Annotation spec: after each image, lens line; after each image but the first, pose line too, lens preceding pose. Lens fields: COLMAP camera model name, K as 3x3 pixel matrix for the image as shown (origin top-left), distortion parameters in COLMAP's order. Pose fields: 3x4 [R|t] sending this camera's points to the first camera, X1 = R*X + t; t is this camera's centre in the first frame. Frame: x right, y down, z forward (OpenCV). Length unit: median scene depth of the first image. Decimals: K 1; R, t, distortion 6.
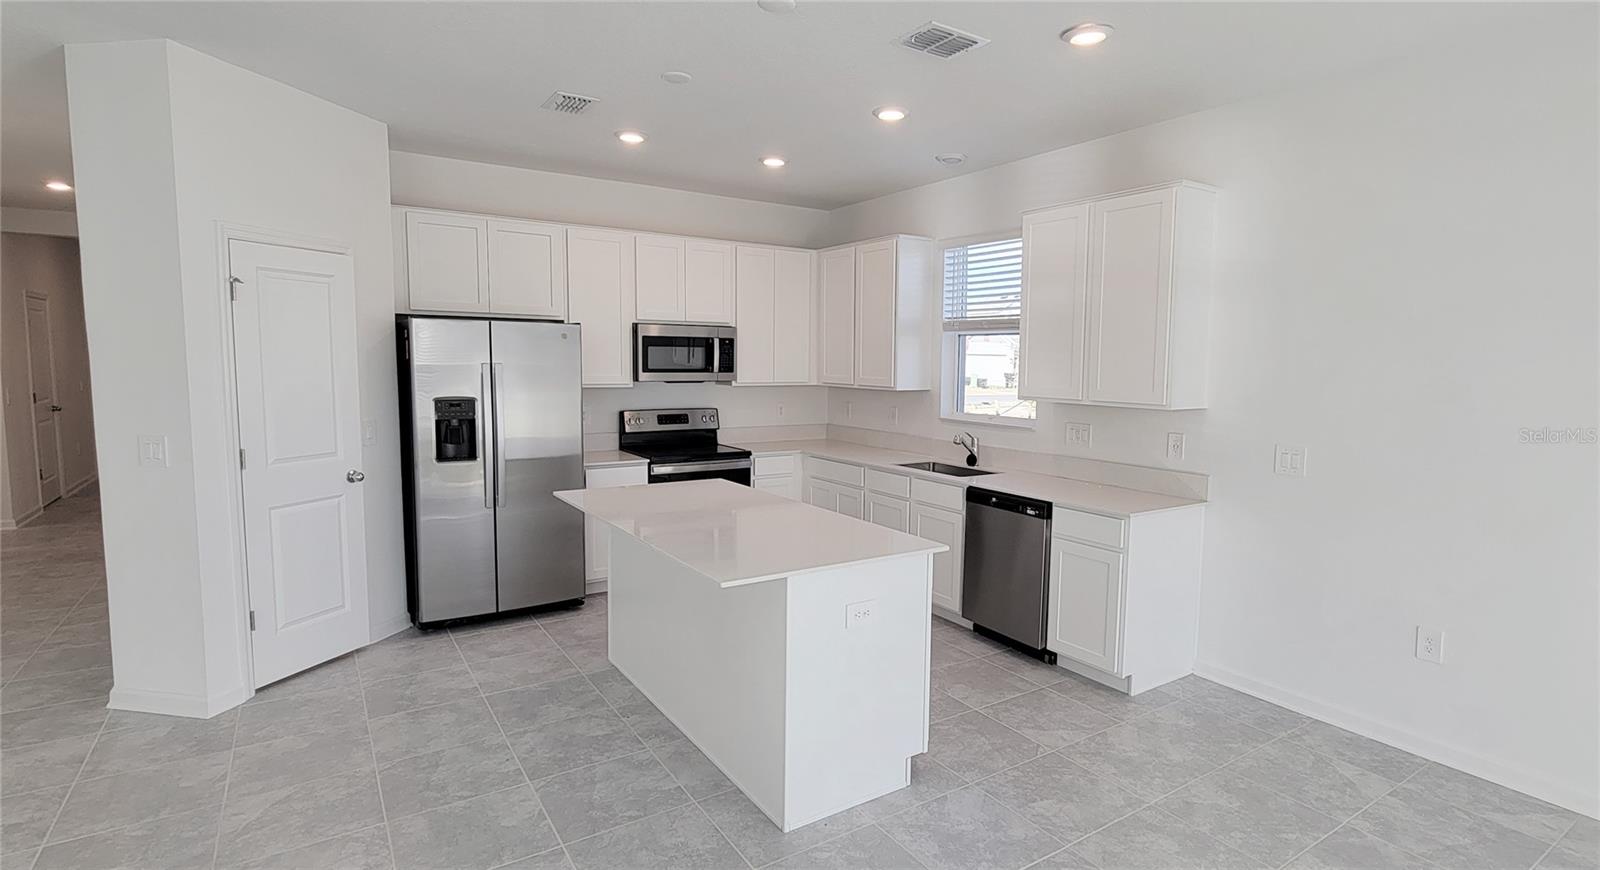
lens RADIAL K [[800.4, 0, 799.2], [0, 800.4, 442.6], [0, 0, 1]] dist [0.006236, -0.001137]
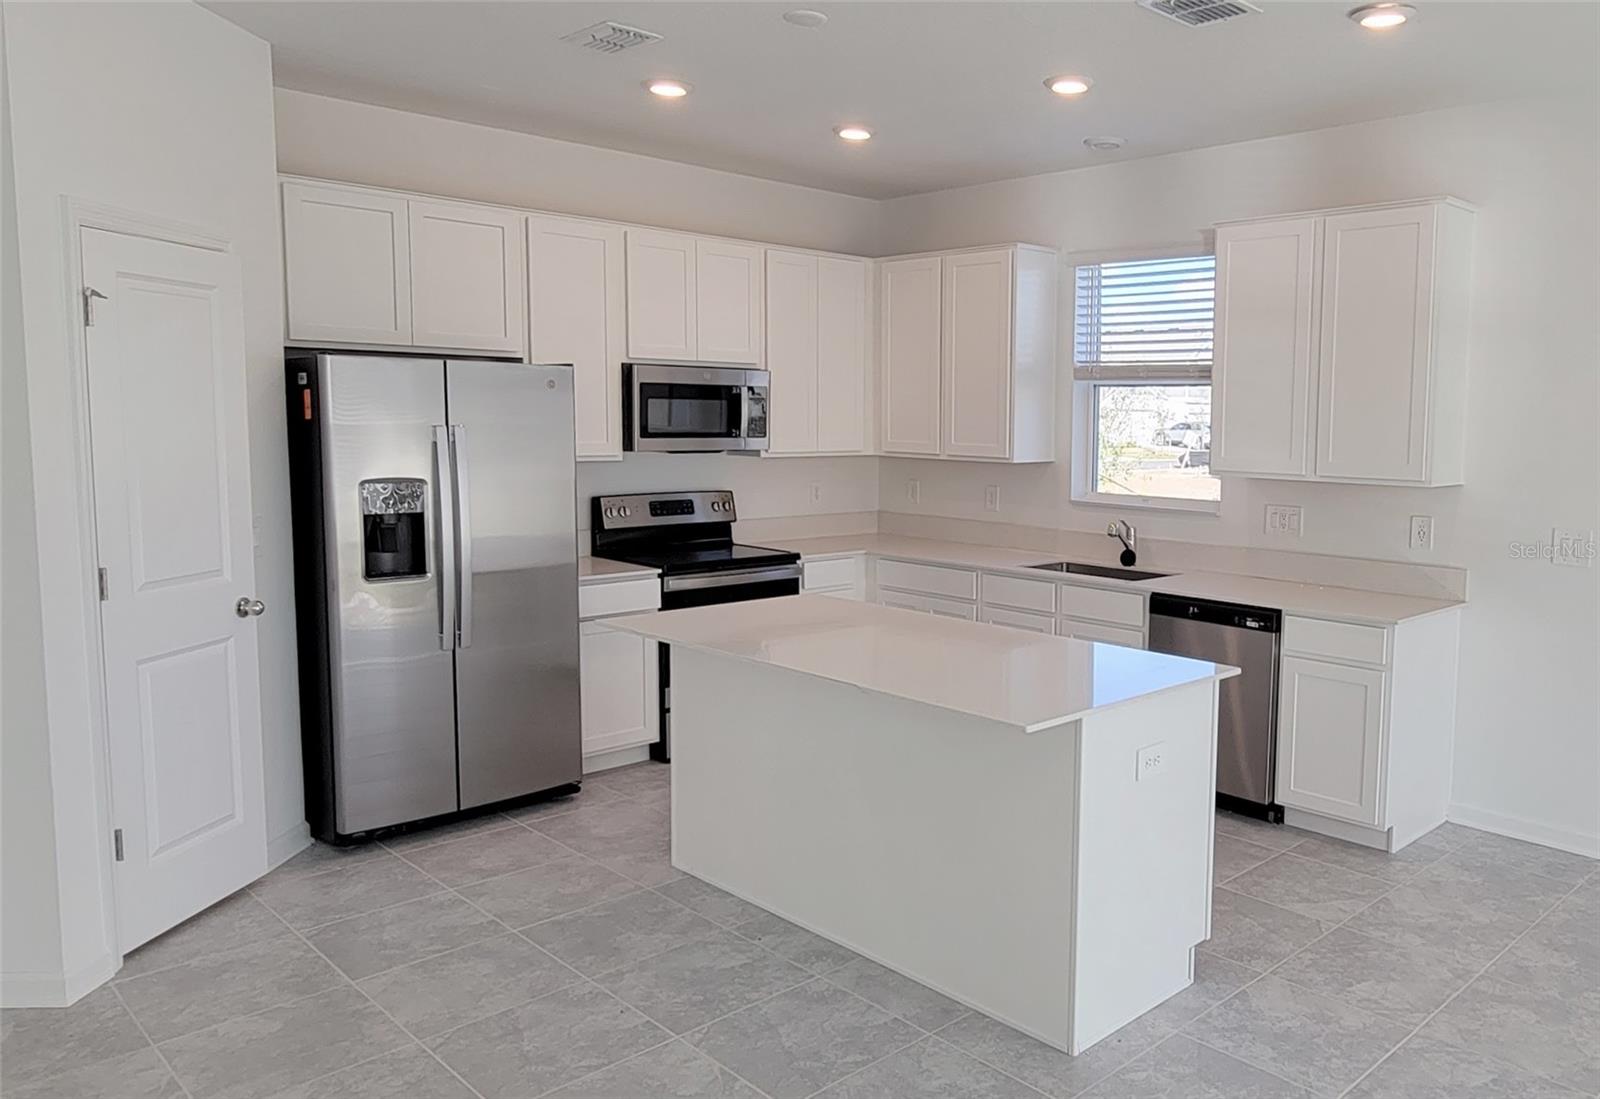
lens RADIAL K [[1293.8, 0, 801.3], [0, 1293.8, 545.2], [0, 0, 1]] dist [0.010358, -0.004738]
pose [[0.972940, -0.021431, 0.230062, -0.375534], [0.020093, 0.999765, 0.008158, -0.005863], [-0.230182, -0.003315, 0.973142, -0.086622]]
